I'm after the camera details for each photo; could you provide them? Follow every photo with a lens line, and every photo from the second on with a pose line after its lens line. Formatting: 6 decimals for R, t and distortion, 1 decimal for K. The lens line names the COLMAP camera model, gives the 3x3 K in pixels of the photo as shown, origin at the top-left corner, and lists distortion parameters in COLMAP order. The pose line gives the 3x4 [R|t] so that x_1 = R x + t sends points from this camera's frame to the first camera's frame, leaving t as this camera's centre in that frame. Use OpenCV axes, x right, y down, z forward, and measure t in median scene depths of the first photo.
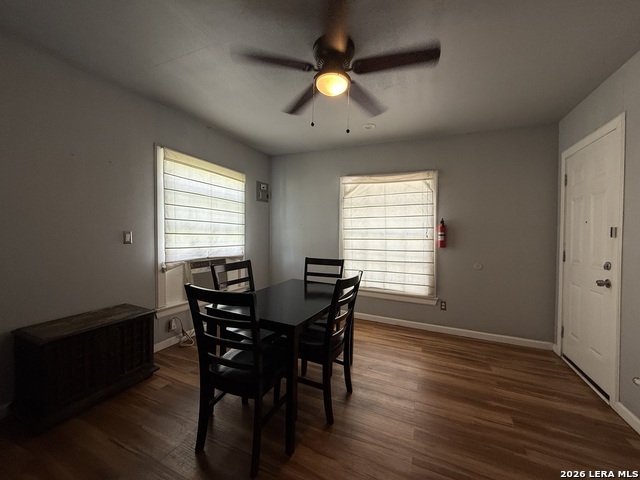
lens RADIAL K [[256.1, 0, 318.7], [0, 256.1, 237.8], [0, 0, 1]] dist [-0.002038, 0.000536]
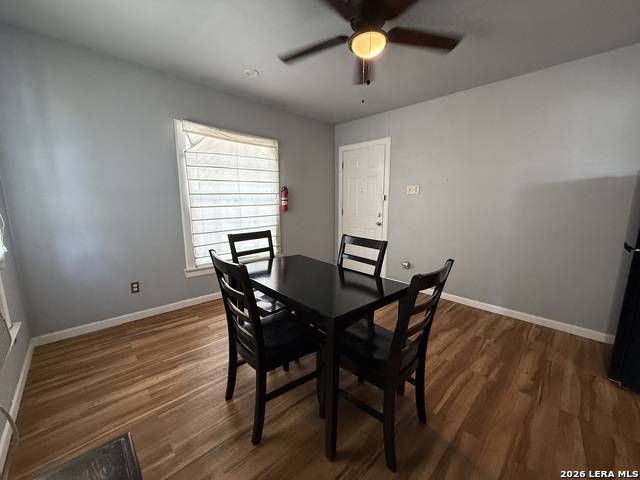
lens RADIAL K [[256.1, 0, 316.4], [0, 256.1, 240.0], [0, 0, 1]] dist [-0.002038, 0.000536]
pose [[0.379216, -0.156508, 0.911976, -0.536728], [0.020349, 0.986764, 0.160881, -0.016713], [-0.925084, -0.042451, 0.377381, 0.419626]]
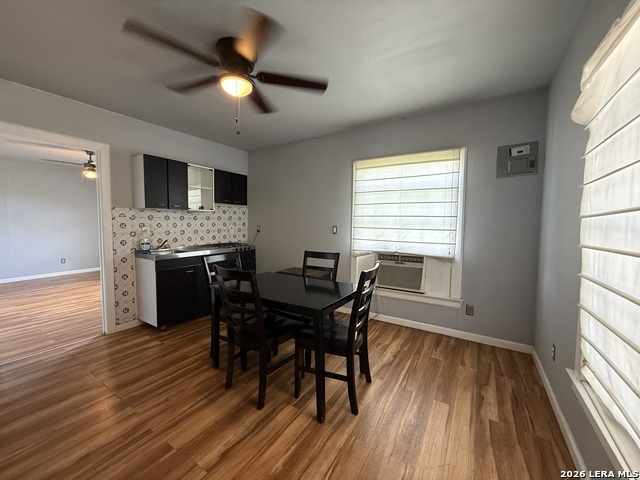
lens RADIAL K [[256.1, 0, 317.5], [0, 256.1, 239.5], [0, 0, 1]] dist [-0.002038, 0.000536]
pose [[-0.152296, 0.039612, -0.987541, 0.574822], [-0.030193, 0.998544, 0.044709, -0.006951], [0.987874, 0.036626, -0.150878, 0.805893]]
